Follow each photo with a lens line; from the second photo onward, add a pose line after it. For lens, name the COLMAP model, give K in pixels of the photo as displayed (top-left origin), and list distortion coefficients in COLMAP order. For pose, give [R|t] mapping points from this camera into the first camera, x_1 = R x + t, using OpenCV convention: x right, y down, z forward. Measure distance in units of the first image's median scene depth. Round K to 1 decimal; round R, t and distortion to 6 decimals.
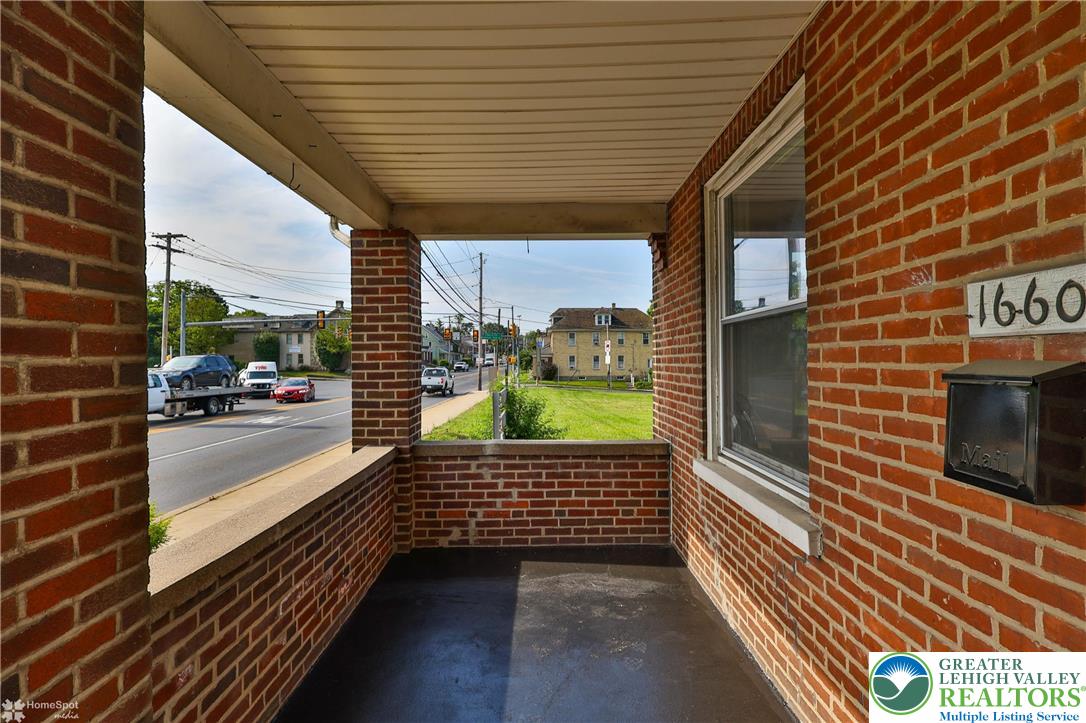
lens RADIAL K [[549.1, 0, 547.4], [0, 549.1, 366.9], [0, 0, 1]] dist [-0.000181, 0.001129]
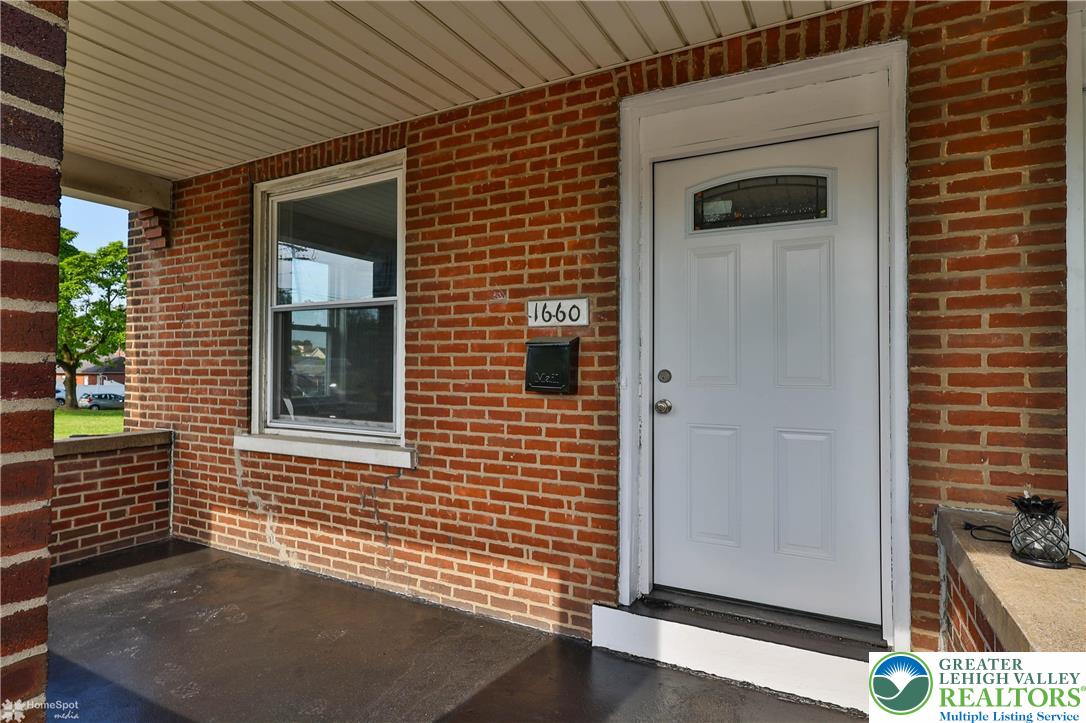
lens RADIAL K [[522.8, 0, 543.0], [0, 522.8, 361.5], [0, 0, 1]] dist [-0.000823, -0.000004]
pose [[0.488375, 0.013346, 0.872532, -0.751811], [-0.002366, 0.999900, -0.013970, 0.084848], [-0.872631, 0.004758, 0.488357, -0.033328]]
